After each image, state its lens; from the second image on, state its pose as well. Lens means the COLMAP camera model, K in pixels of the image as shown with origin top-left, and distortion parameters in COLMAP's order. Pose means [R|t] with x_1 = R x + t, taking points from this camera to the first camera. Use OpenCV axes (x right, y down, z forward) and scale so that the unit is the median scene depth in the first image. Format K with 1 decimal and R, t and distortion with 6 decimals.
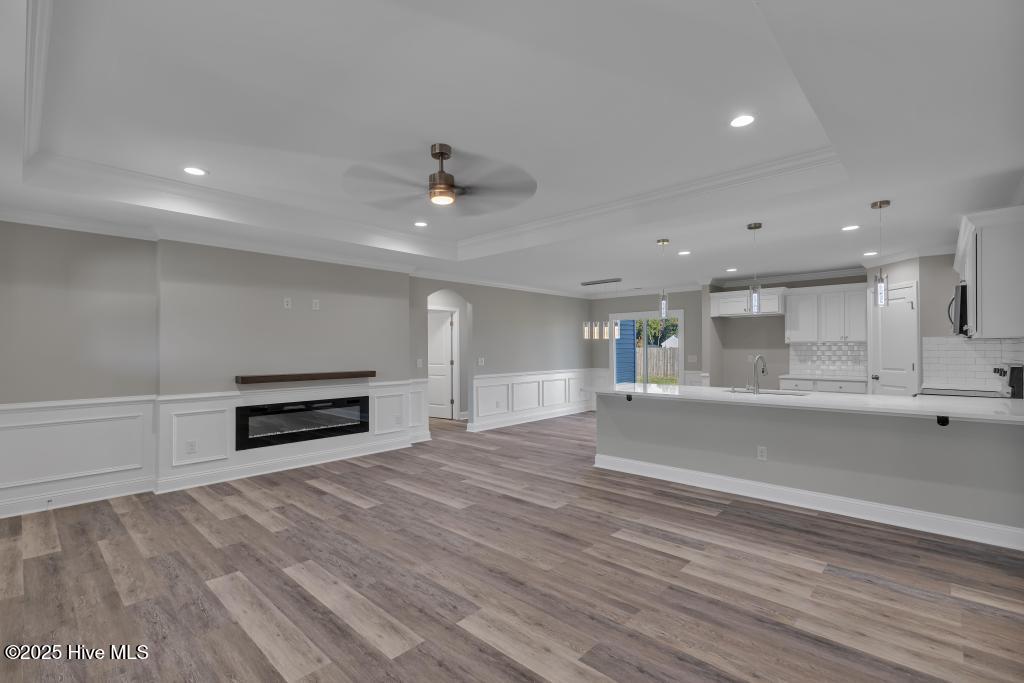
lens RADIAL K [[460.5, 0, 512.4], [0, 460.5, 344.6], [0, 0, 1]] dist [0.000666, 0.000085]
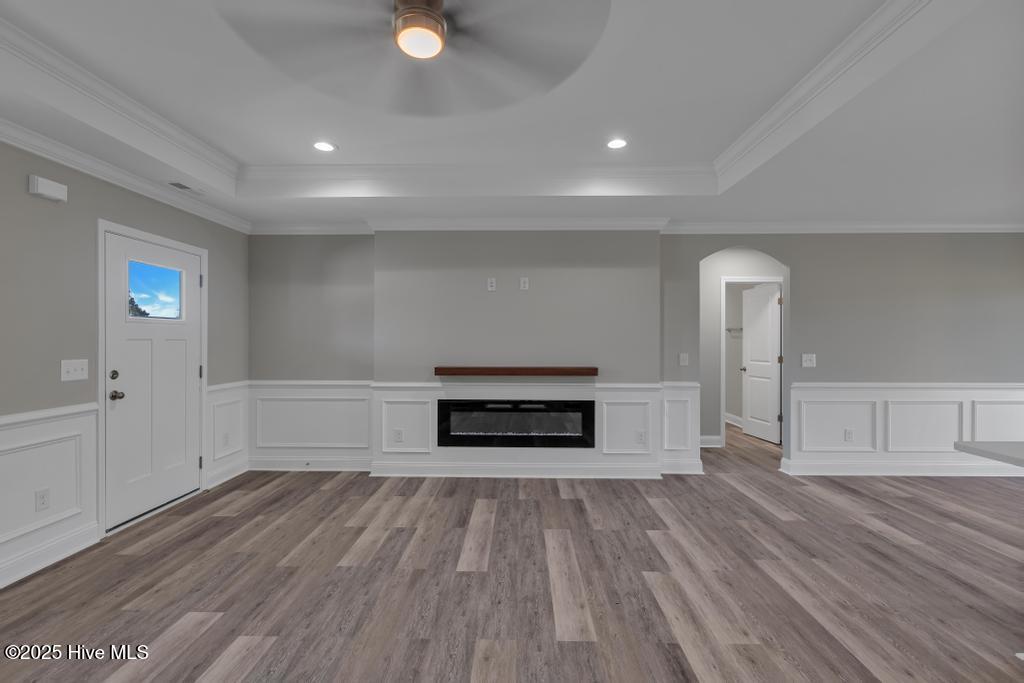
lens RADIAL K [[460.5, 0, 512.0], [0, 460.5, 340.4], [0, 0, 1]] dist [0.000666, 0.000085]
pose [[0.665345, 0.008505, -0.746488, 0.216862], [0.002058, 0.999910, 0.013226, 0.003717], [0.746534, -0.010336, 0.665267, 0.542175]]
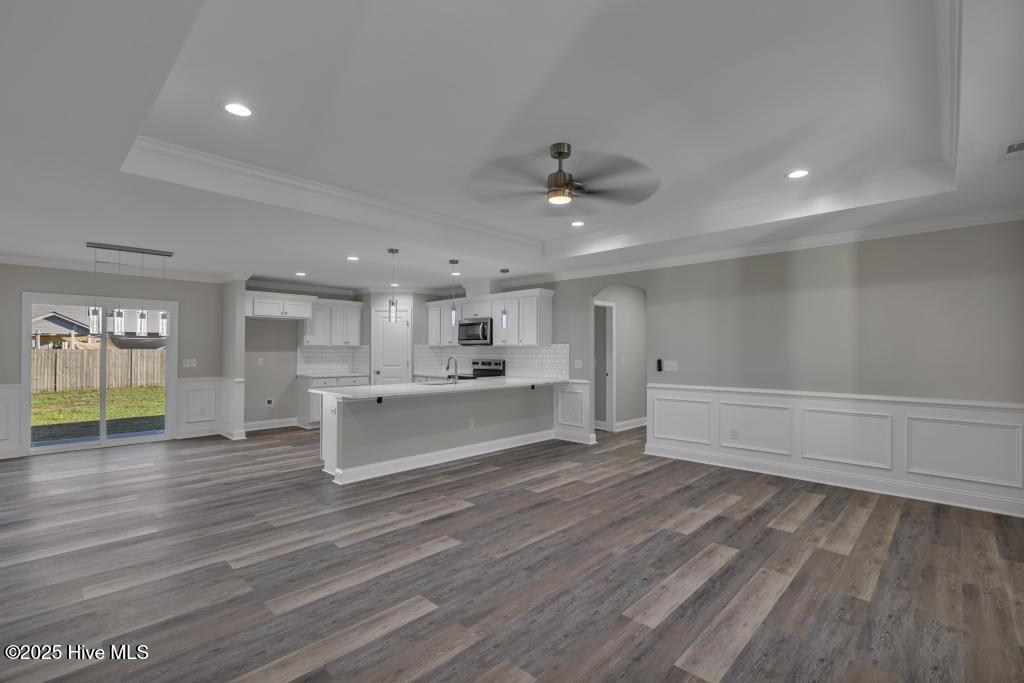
lens RADIAL K [[460.5, 0, 517.5], [0, 460.5, 345.0], [0, 0, 1]] dist [0.000666, 0.000085]
pose [[0.012195, 0.018426, 0.999756, -0.837529], [-0.011279, 0.999769, -0.018289, 0.013696], [-0.999862, -0.011053, 0.012400, 0.792260]]
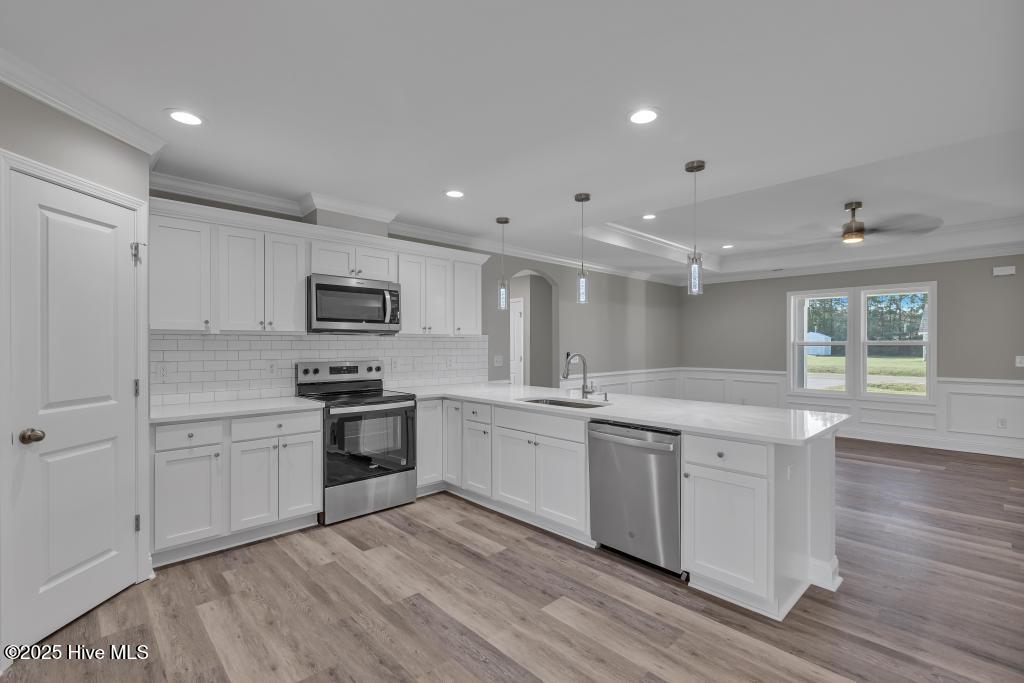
lens RADIAL K [[460.5, 0, 513.2], [0, 460.5, 342.2], [0, 0, 1]] dist [0.000666, 0.000085]
pose [[-0.998155, 0.004888, 0.060516, 0.601140], [0.004001, 0.999883, -0.014780, 0.015684], [-0.060581, -0.014510, -0.998058, 1.832568]]
